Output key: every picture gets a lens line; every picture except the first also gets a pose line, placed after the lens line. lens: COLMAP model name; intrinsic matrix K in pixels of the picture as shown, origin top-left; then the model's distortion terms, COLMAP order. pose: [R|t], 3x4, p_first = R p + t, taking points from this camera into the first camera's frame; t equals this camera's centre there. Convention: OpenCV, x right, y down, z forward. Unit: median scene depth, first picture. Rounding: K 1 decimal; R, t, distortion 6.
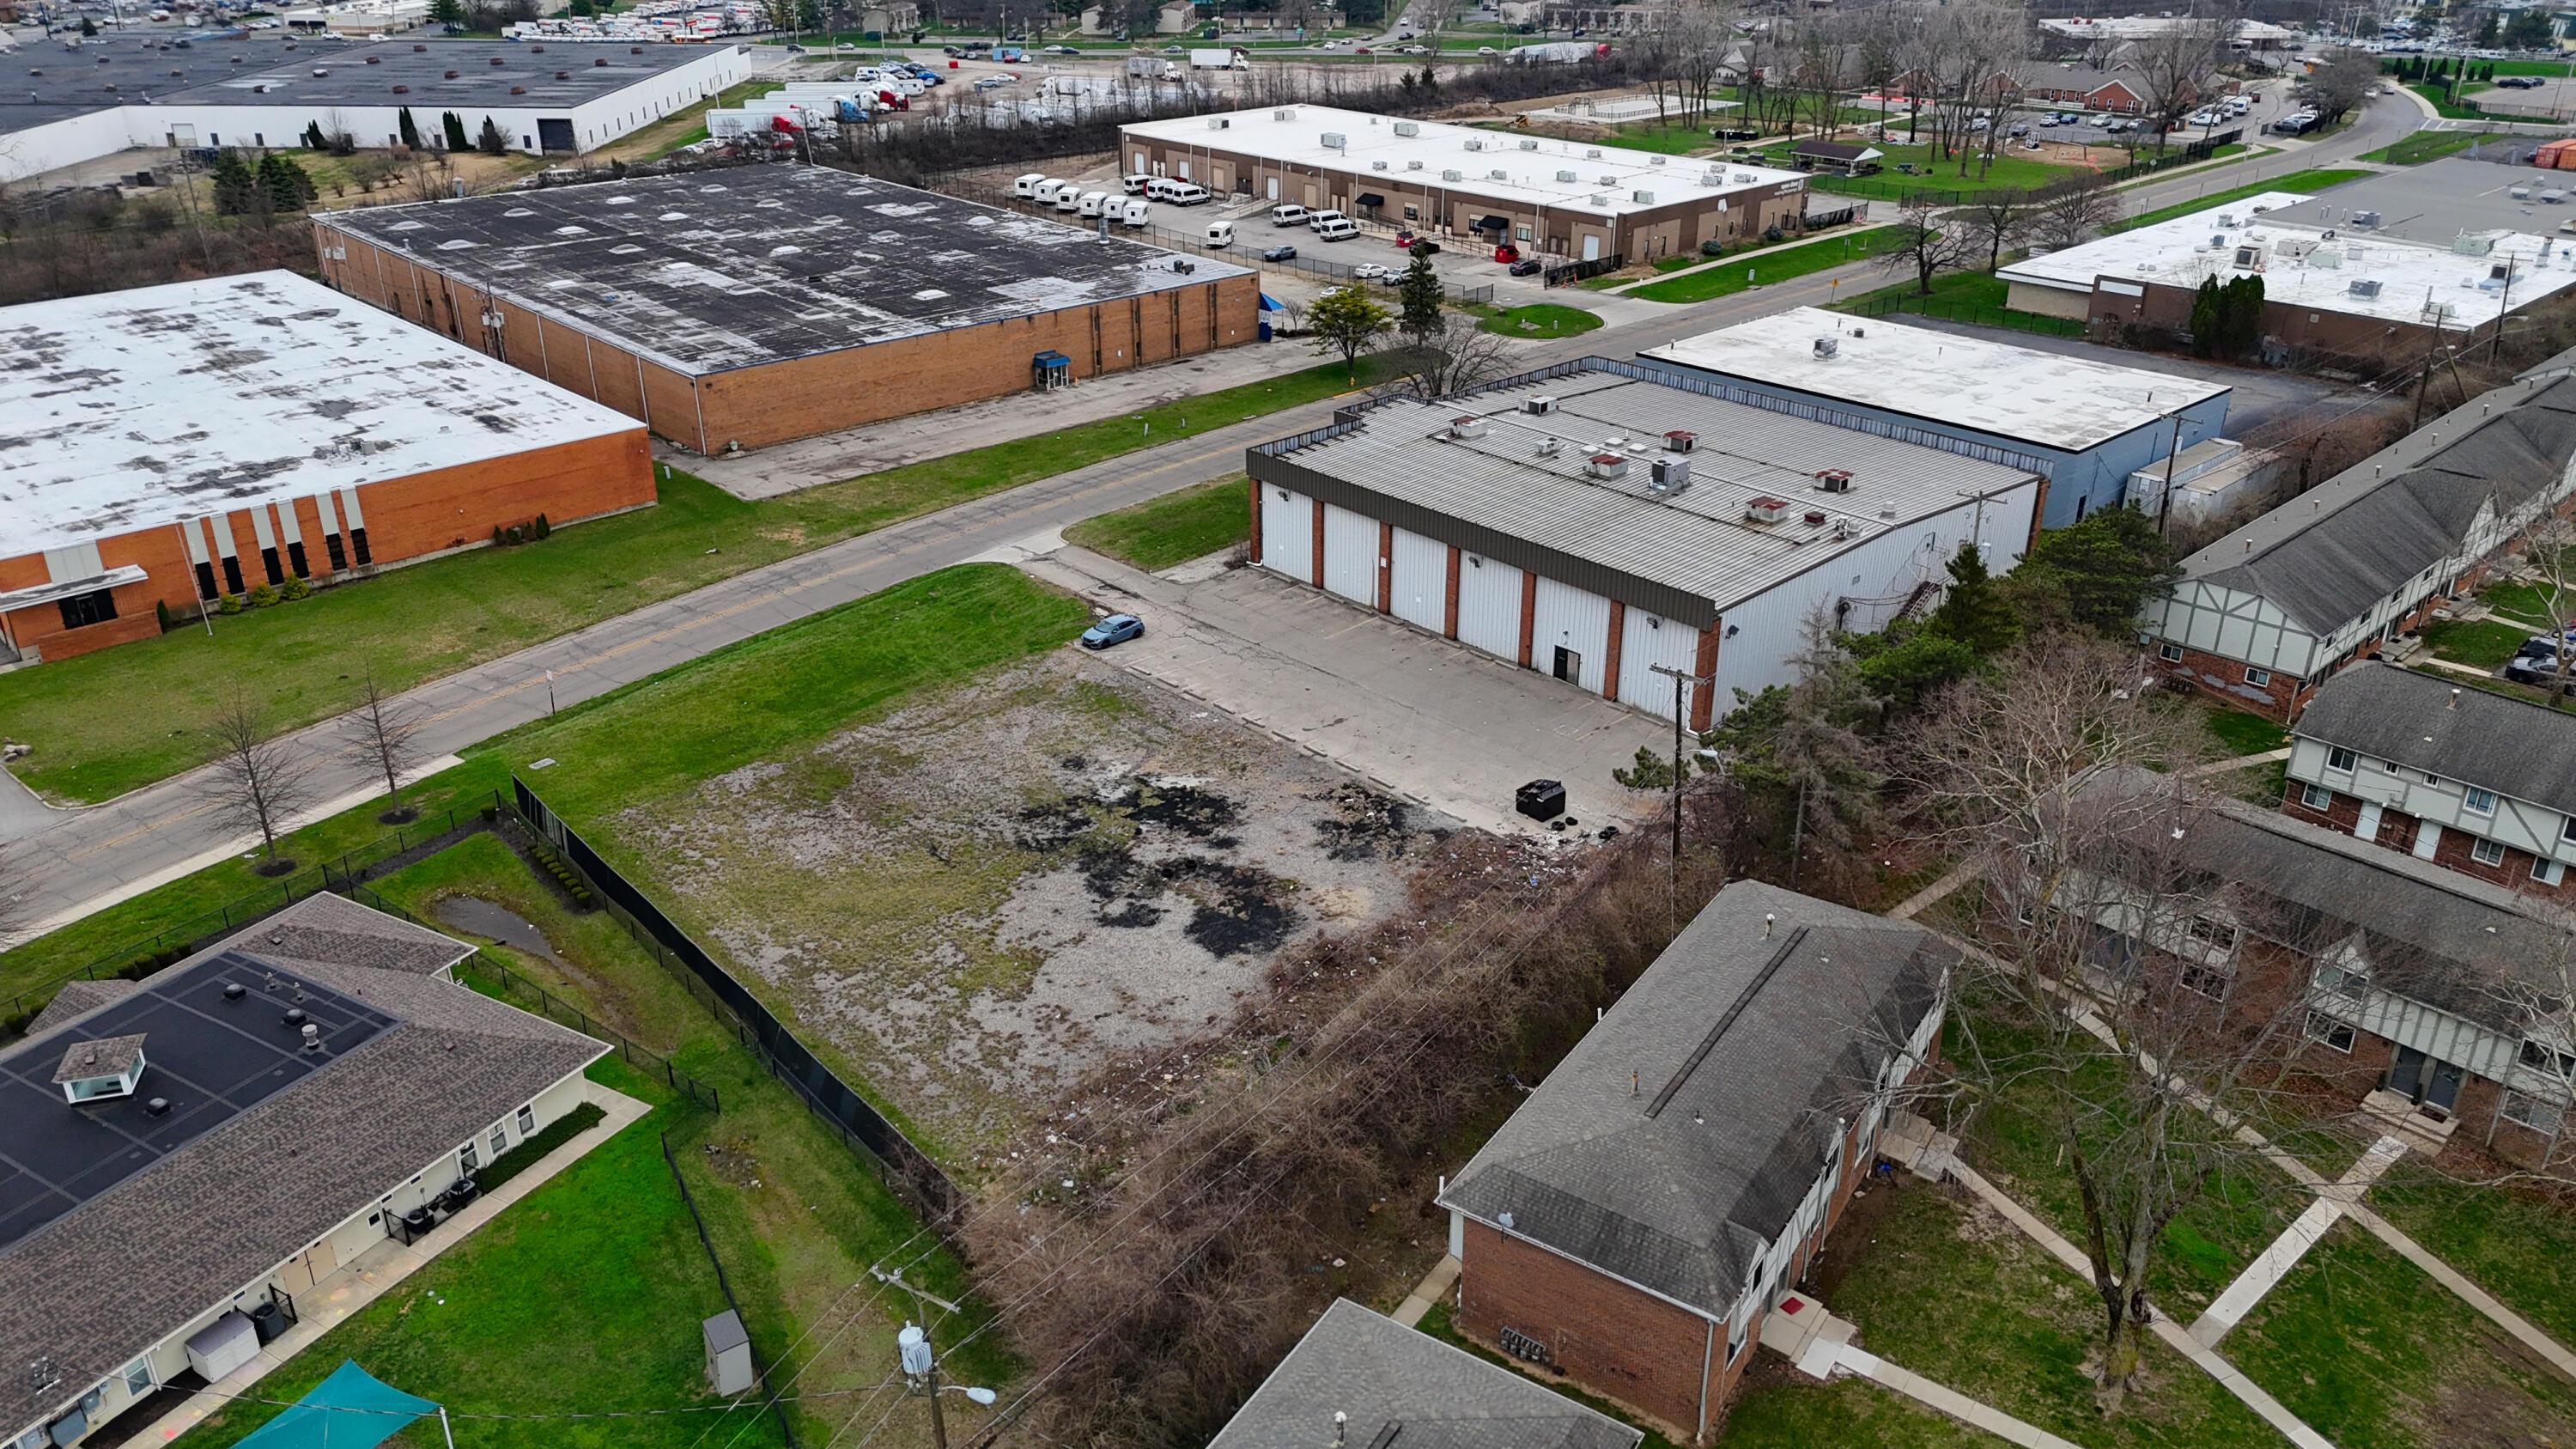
lens RADIAL K [[1889.2, 0, 1291.0], [0, 1889.2, 722.2], [0, 0, 1]] dist [0.090788, -0.098280]
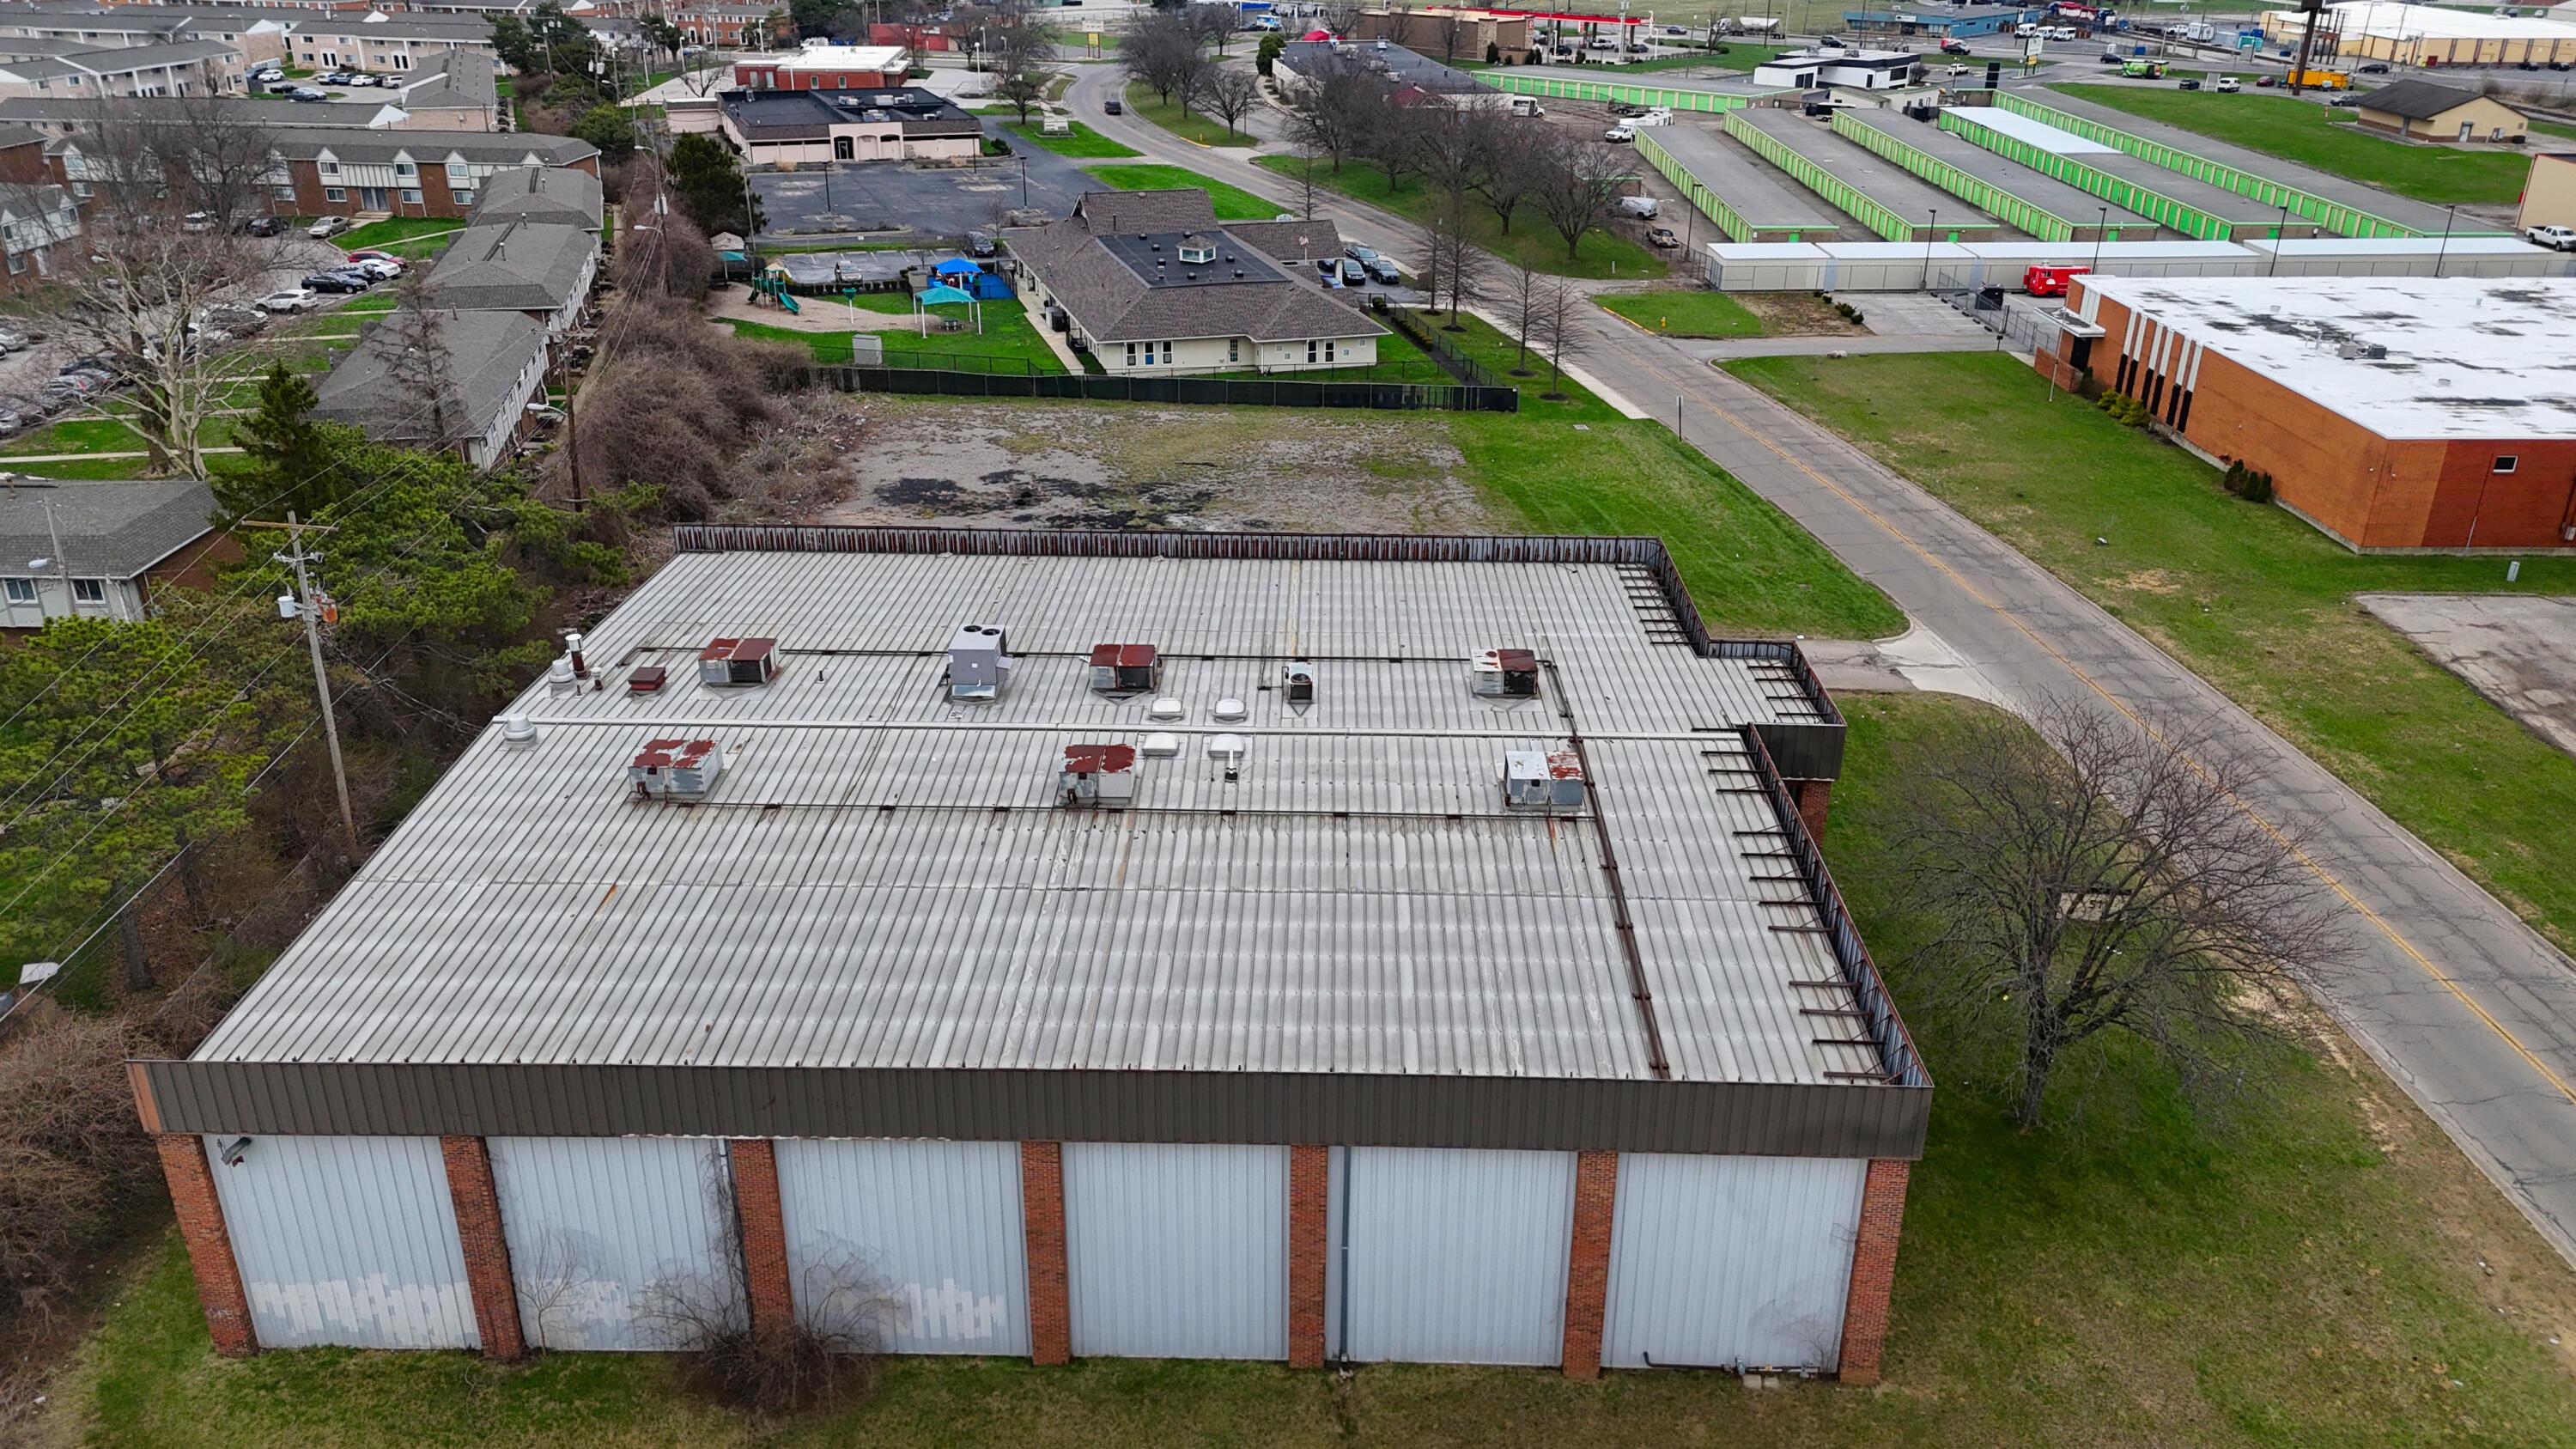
lens RADIAL K [[1889.2, 0, 1291.0], [0, 1889.2, 722.2], [0, 0, 1]] dist [0.090788, -0.098280]
pose [[-0.689879, 0.293021, -0.661971, 0.457908], [-0.313908, 0.702896, 0.638278, -0.444881], [0.652325, 0.648133, -0.392932, 1.209270]]
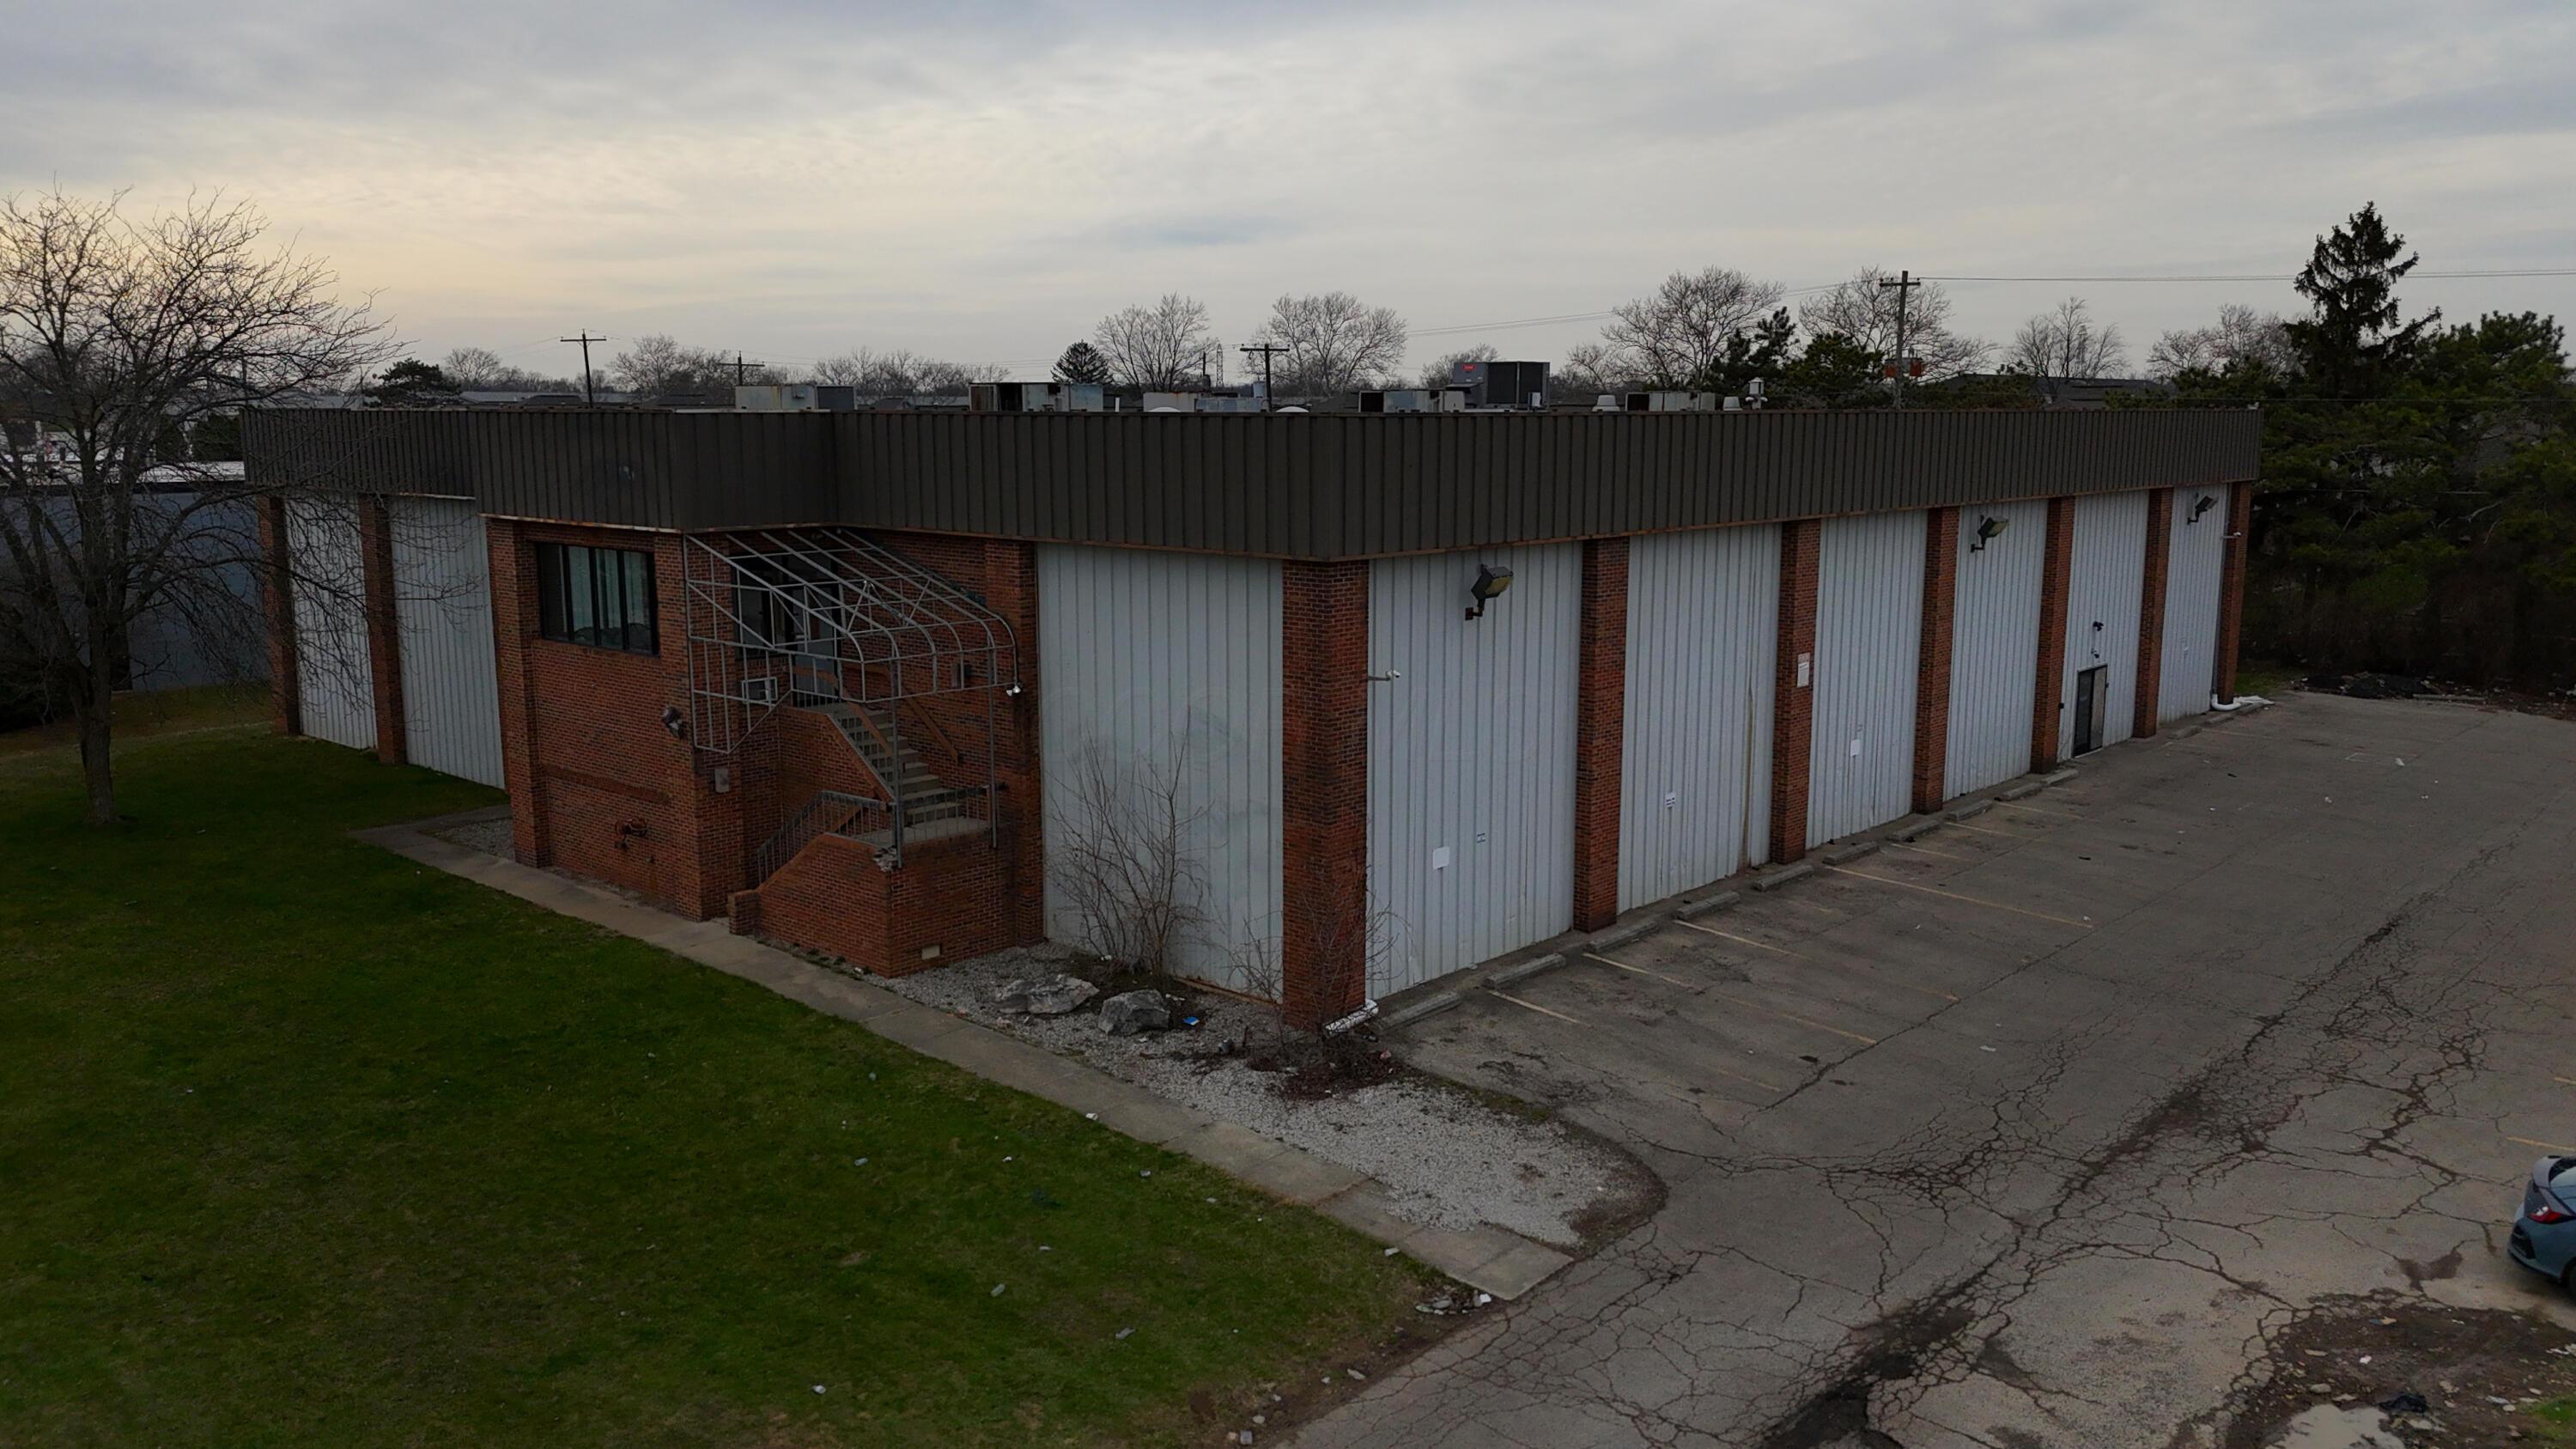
lens RADIAL K [[1893.8, 0, 1288.0], [0, 1893.8, 724.5], [0, 0, 1]] dist [0.060220, -0.041352]
pose [[-0.085961, -0.160960, 0.983210, -0.216069], [0.424332, 0.886965, 0.182303, -0.156182], [-0.901417, 0.432879, -0.007944, 1.035424]]
